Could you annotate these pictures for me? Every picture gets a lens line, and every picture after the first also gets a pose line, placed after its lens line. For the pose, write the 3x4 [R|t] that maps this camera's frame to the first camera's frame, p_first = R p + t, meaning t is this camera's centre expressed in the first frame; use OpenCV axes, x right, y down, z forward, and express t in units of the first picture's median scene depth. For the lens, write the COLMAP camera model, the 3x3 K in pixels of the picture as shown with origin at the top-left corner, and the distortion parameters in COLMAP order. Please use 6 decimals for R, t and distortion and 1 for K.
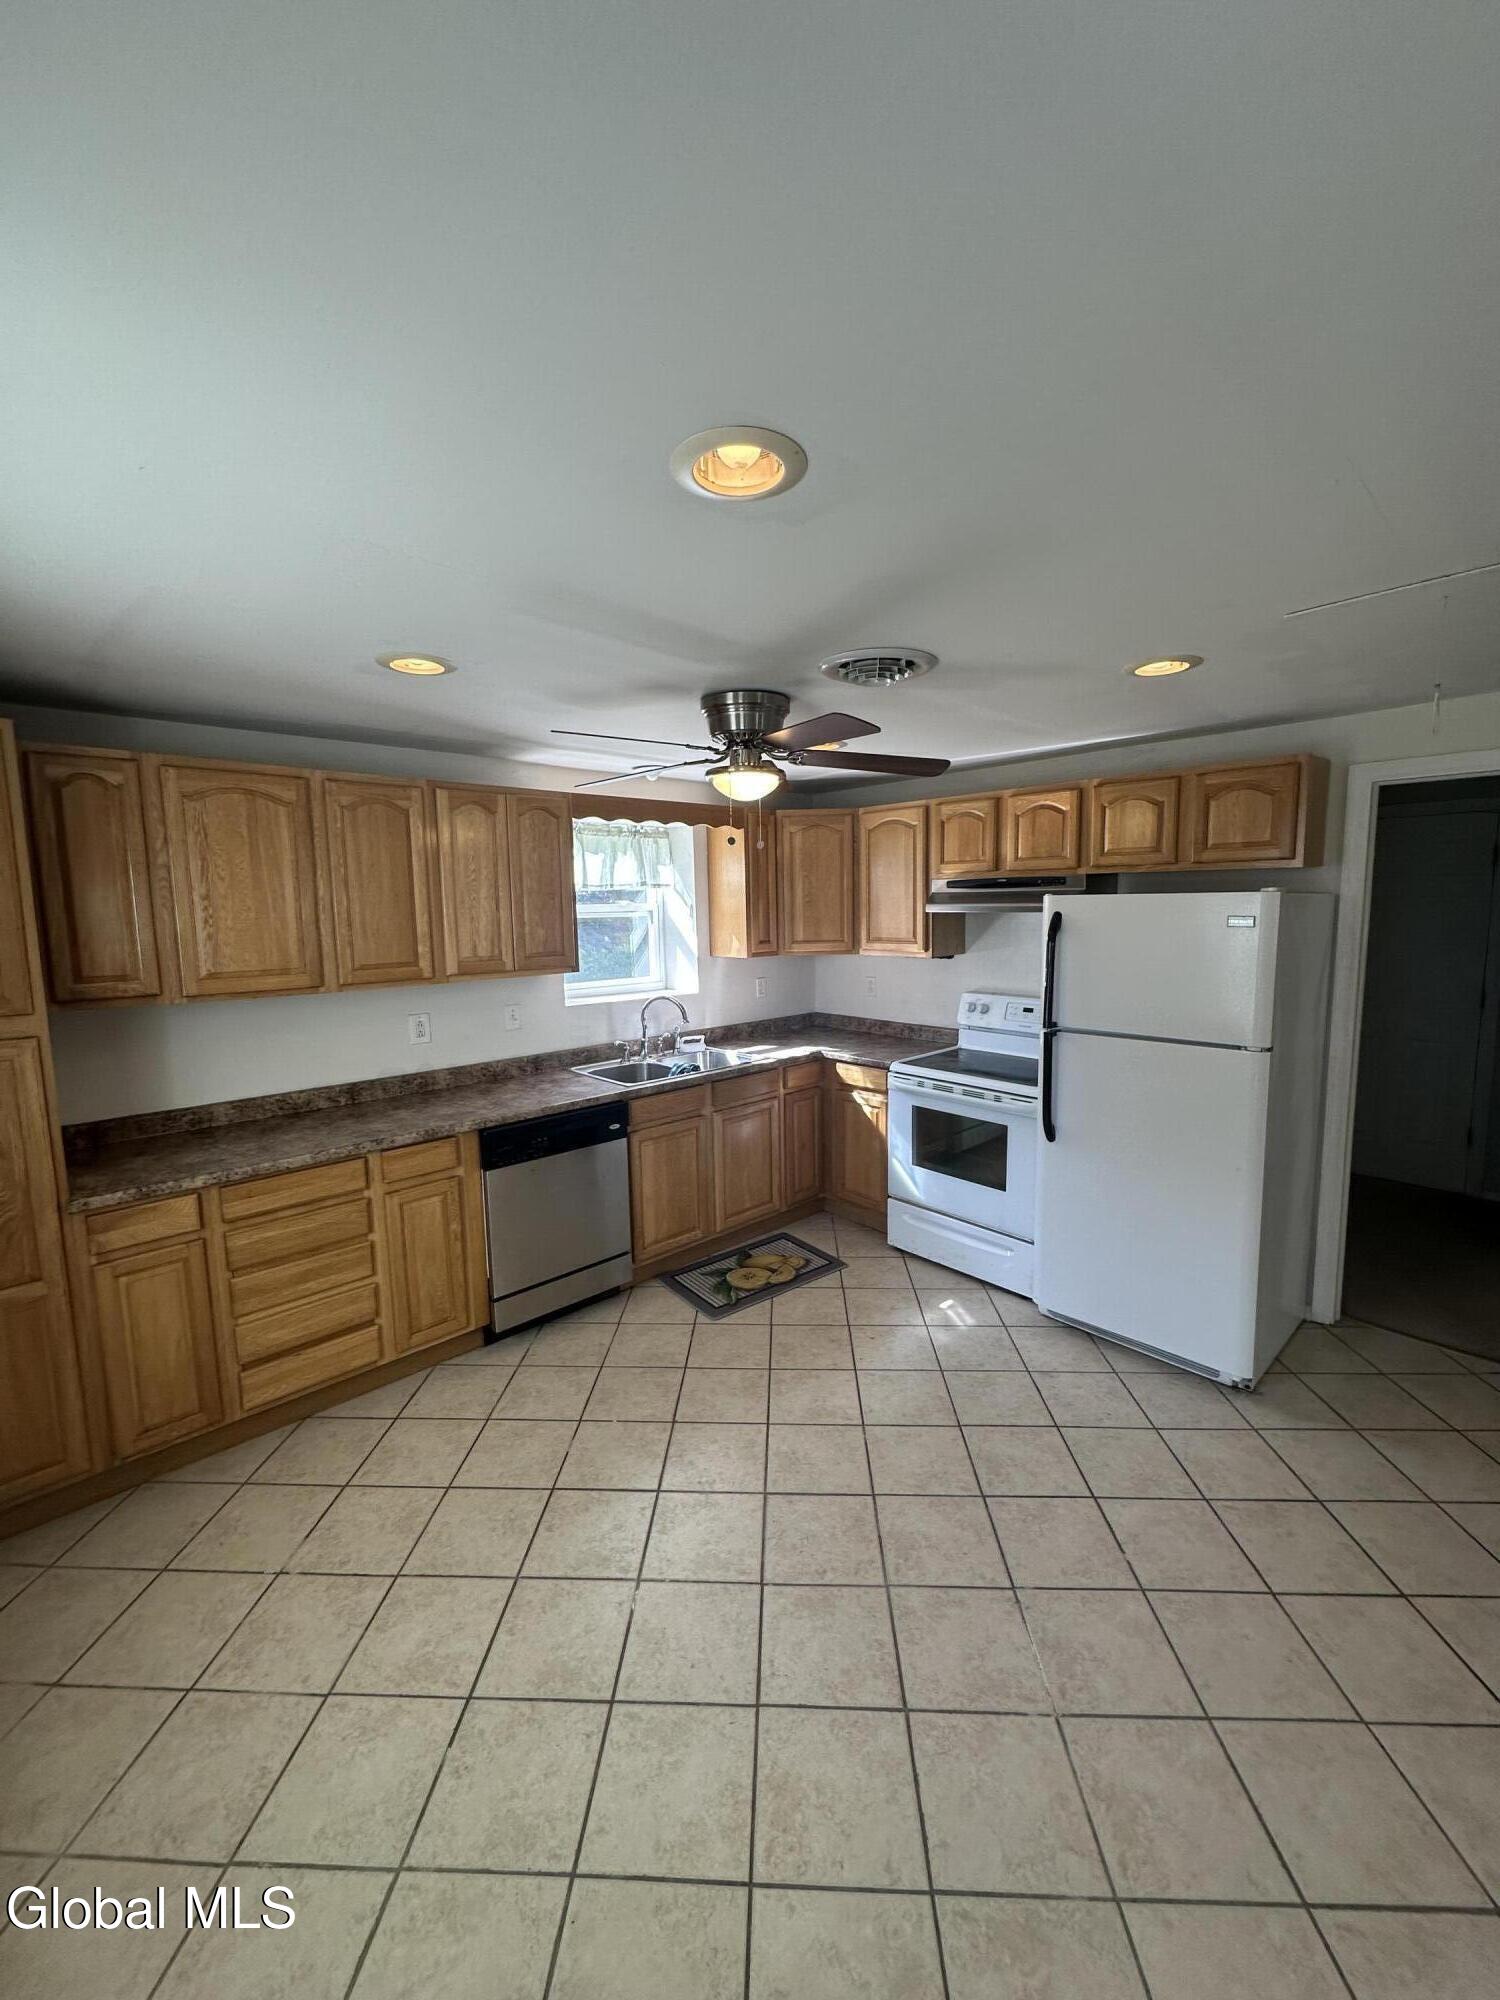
lens RADIAL K [[800.8, 0, 750.0], [0, 800.8, 1000.0], [0, 0, 1]] dist [-0.000135, 0.000243]
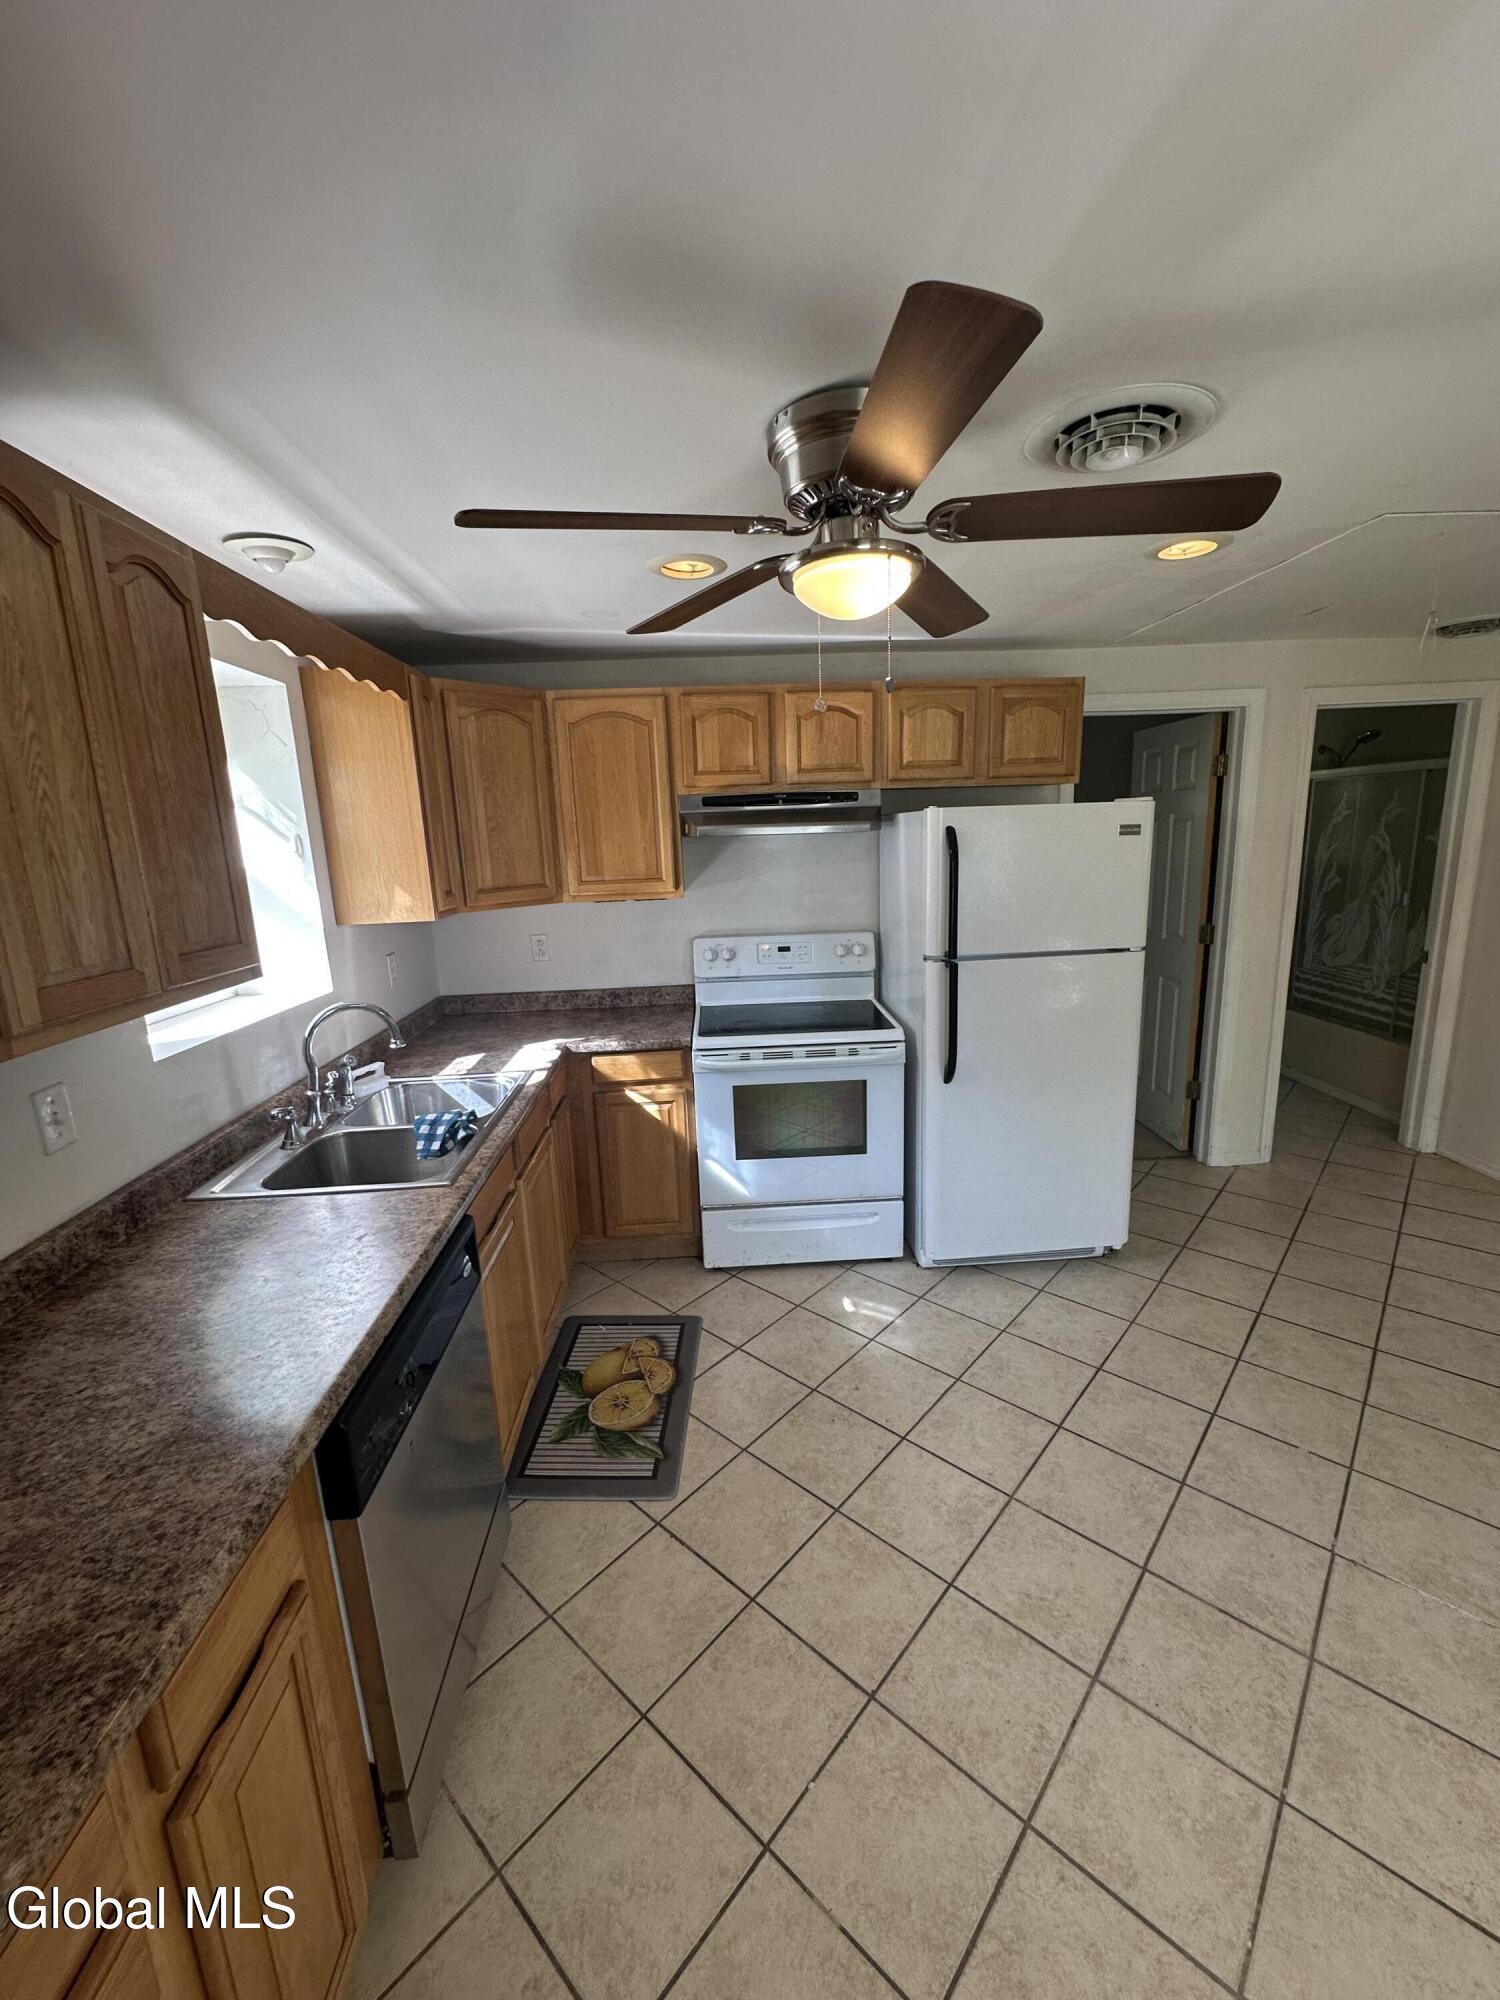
lens RADIAL K [[800.8, 0, 750.0], [0, 800.8, 1000.0], [0, 0, 1]] dist [-0.000135, 0.000243]
pose [[0.635808, -0.164738, 0.754062, -0.369749], [0.118423, 0.986211, 0.115603, -0.040600], [-0.762708, 0.015797, 0.646550, 0.491996]]
